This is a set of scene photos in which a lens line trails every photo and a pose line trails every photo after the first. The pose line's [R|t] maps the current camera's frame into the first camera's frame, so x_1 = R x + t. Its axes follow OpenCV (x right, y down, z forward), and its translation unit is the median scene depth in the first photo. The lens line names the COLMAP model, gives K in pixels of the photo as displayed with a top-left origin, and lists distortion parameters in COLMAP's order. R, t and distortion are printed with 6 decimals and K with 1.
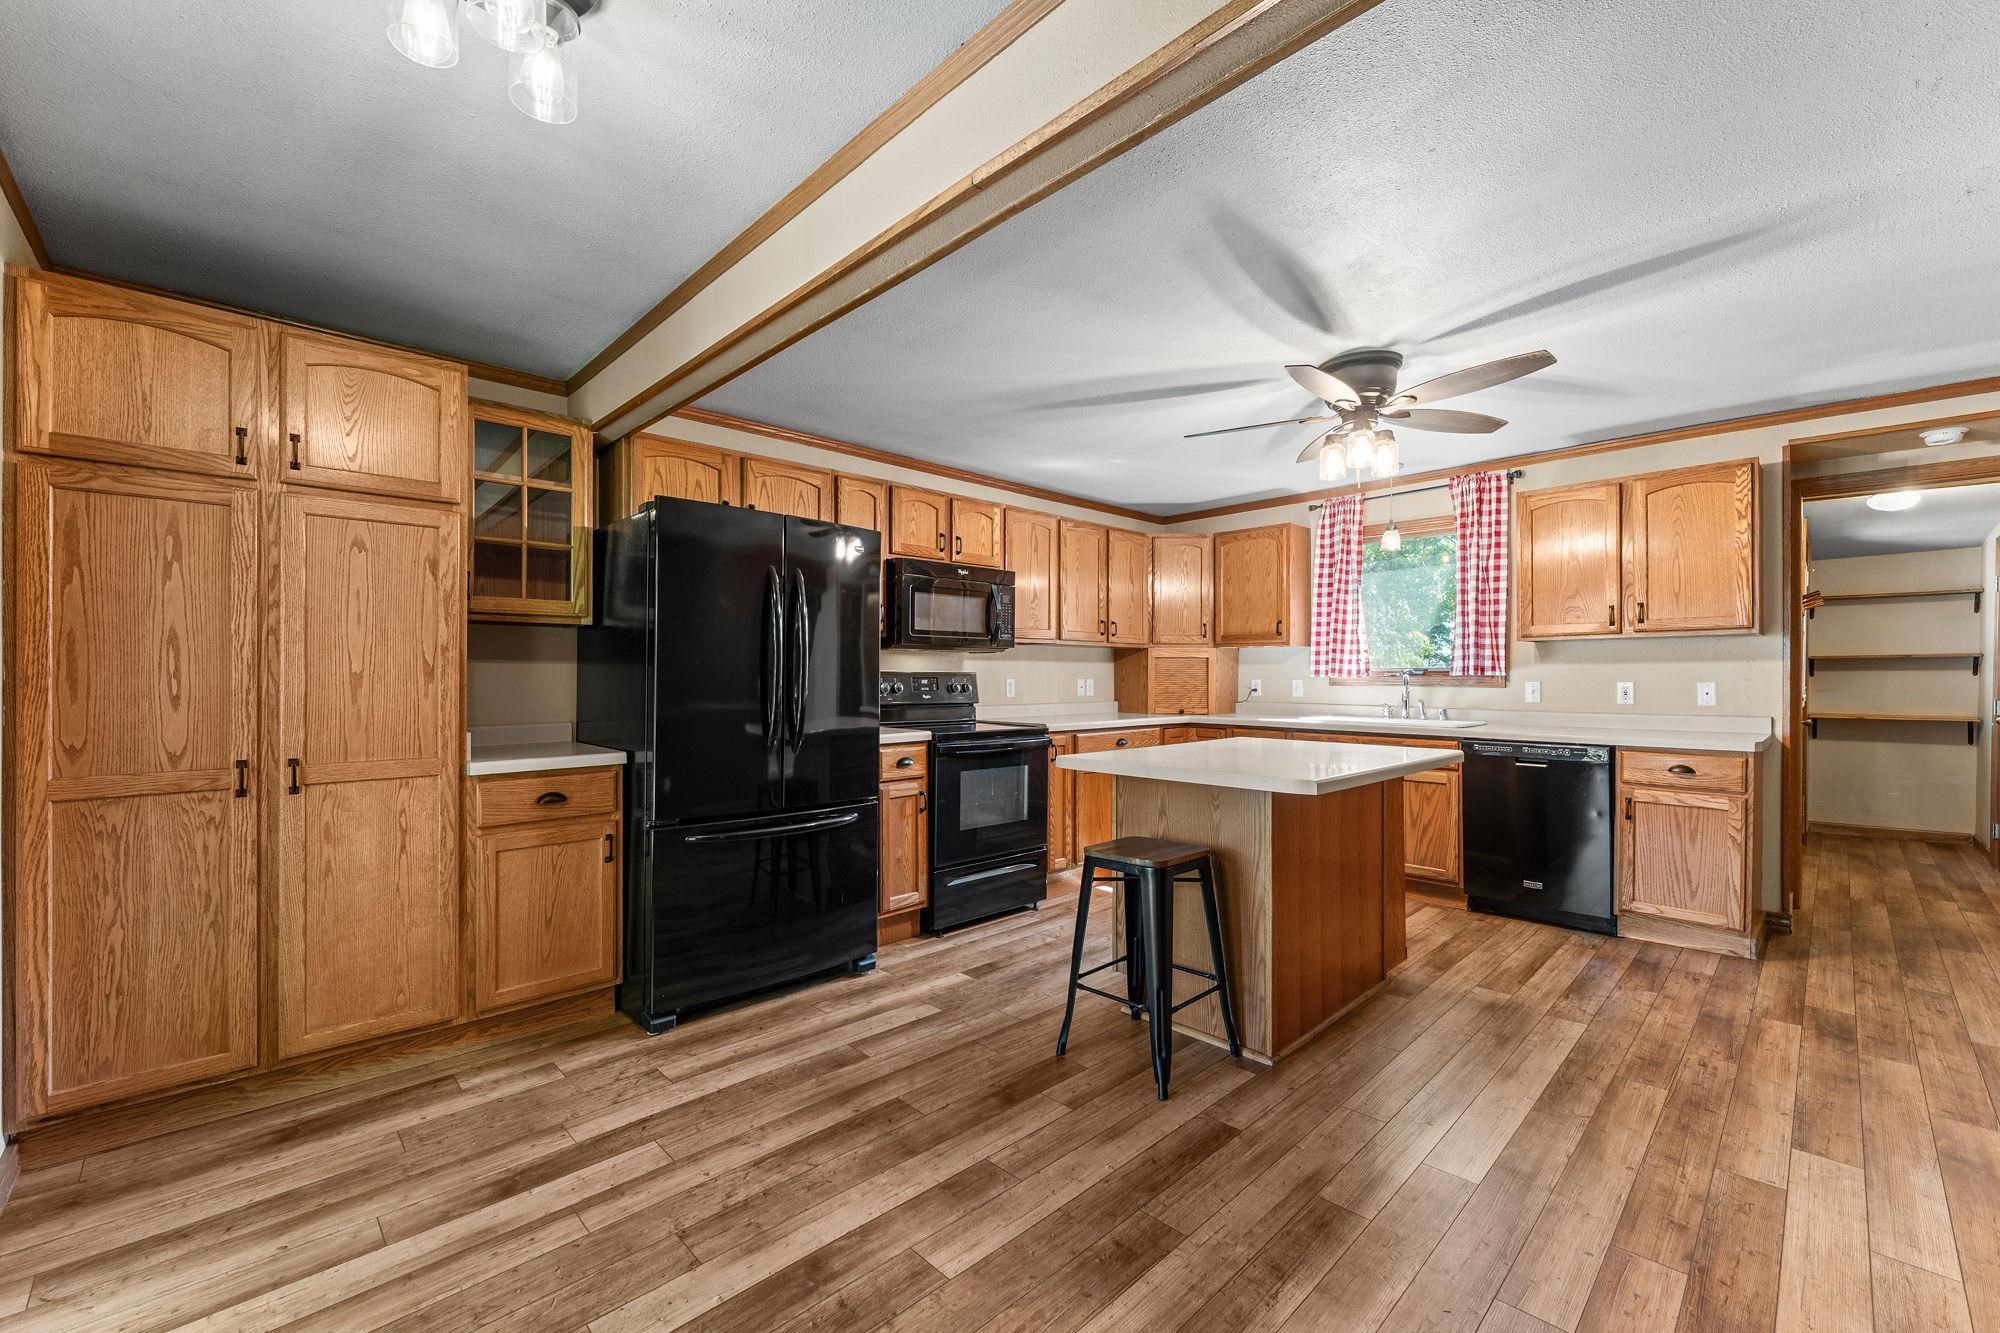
lens RADIAL K [[801.7, 0, 1004.5], [0, 801.7, 660.2], [0, 0, 1]] dist [-0.001246, -0.000111]
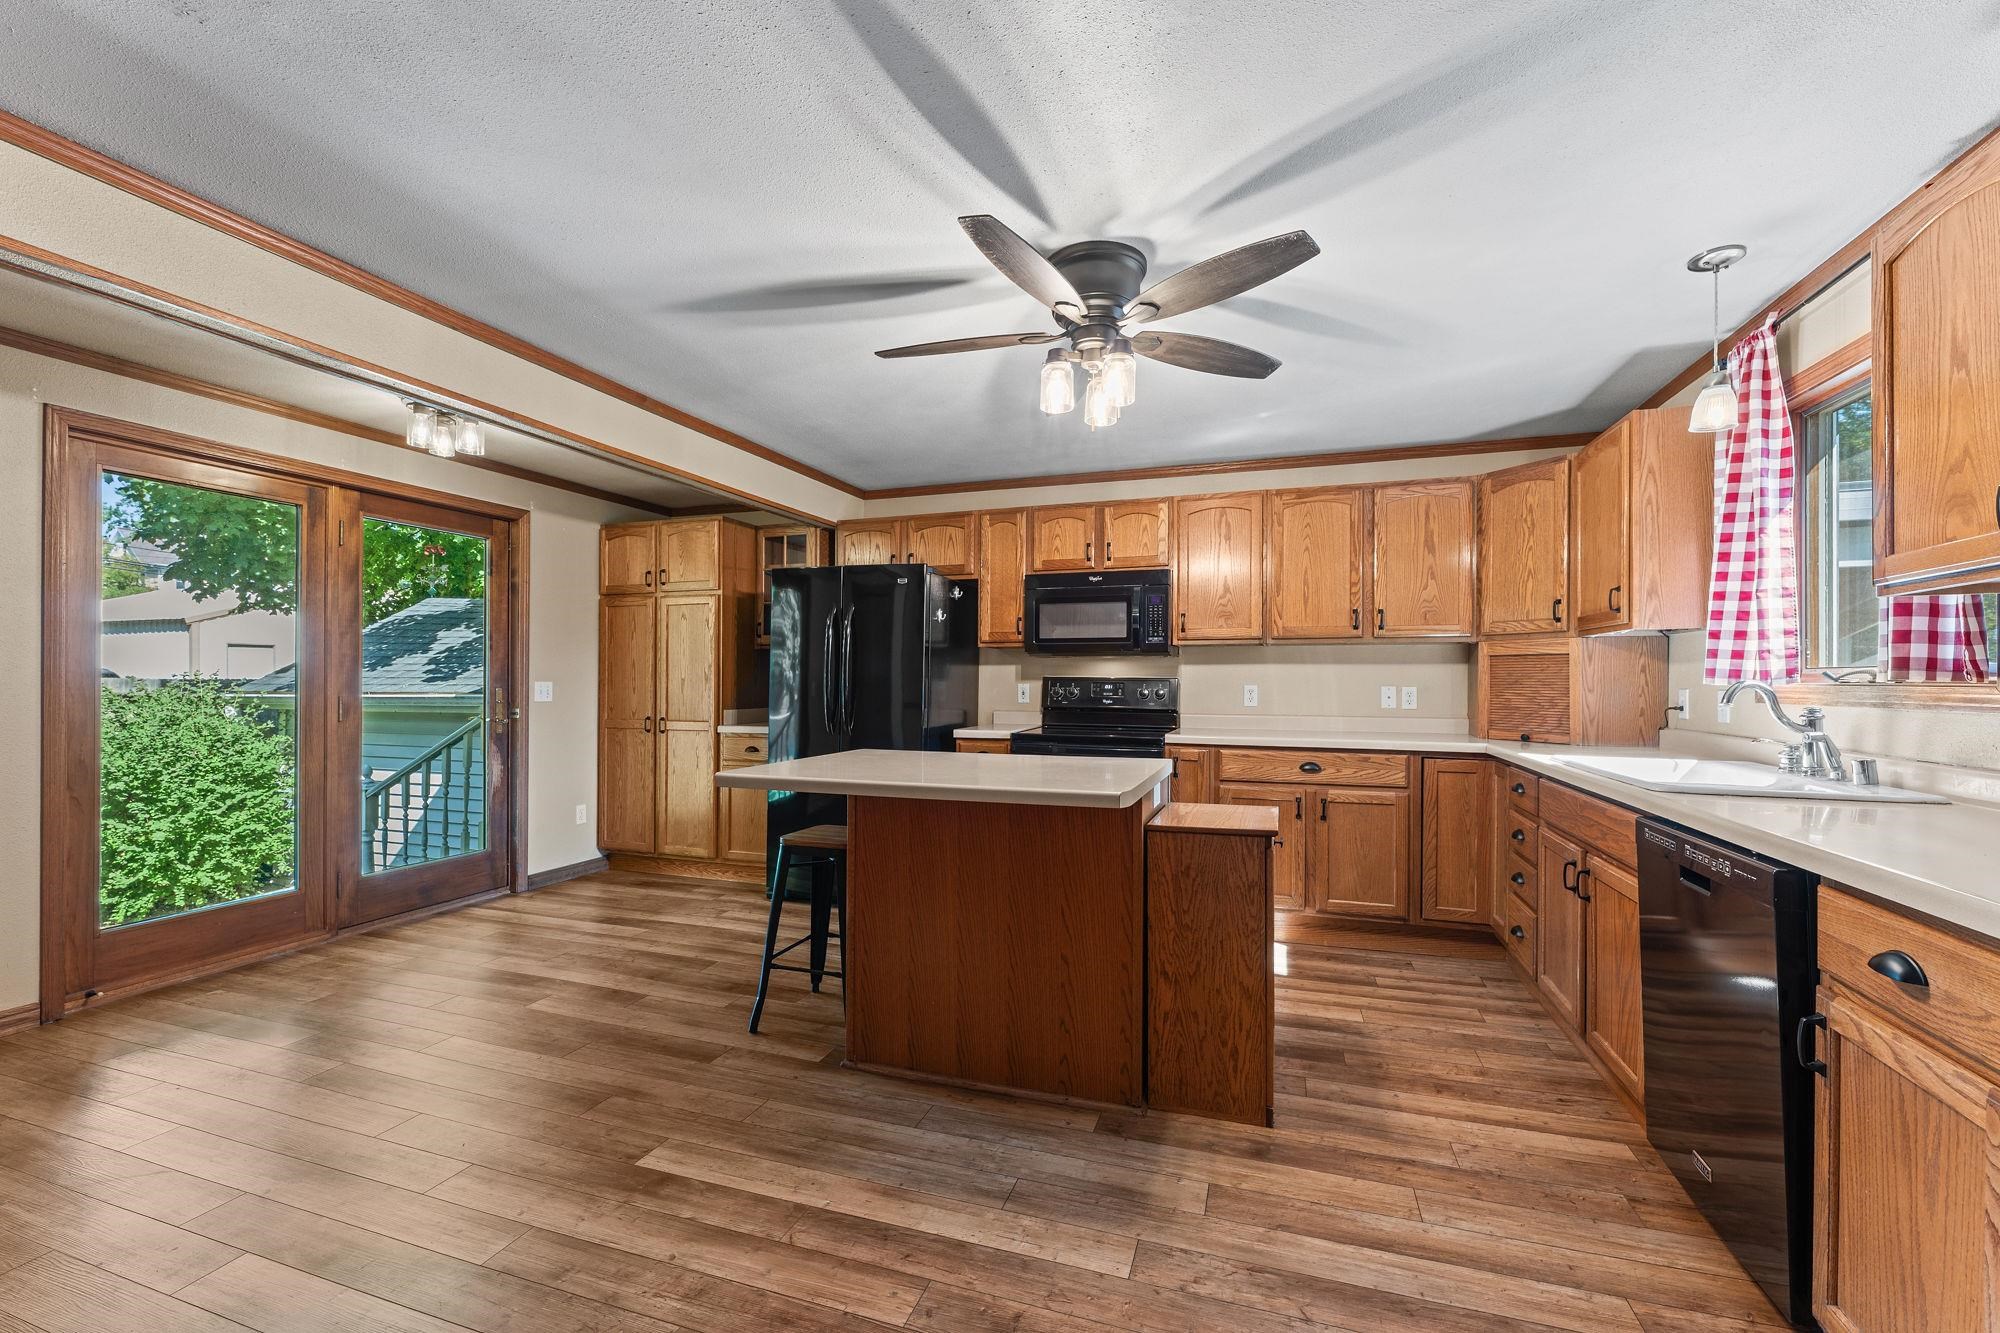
lens RADIAL K [[801.7, 0, 1004.5], [0, 801.7, 660.2], [0, 0, 1]] dist [-0.001246, -0.000111]
pose [[0.468095, -0.023364, -0.883369, 1.277512], [0.011345, 0.999727, -0.020429, 0.020582], [0.883605, -0.000459, 0.468232, 0.686171]]
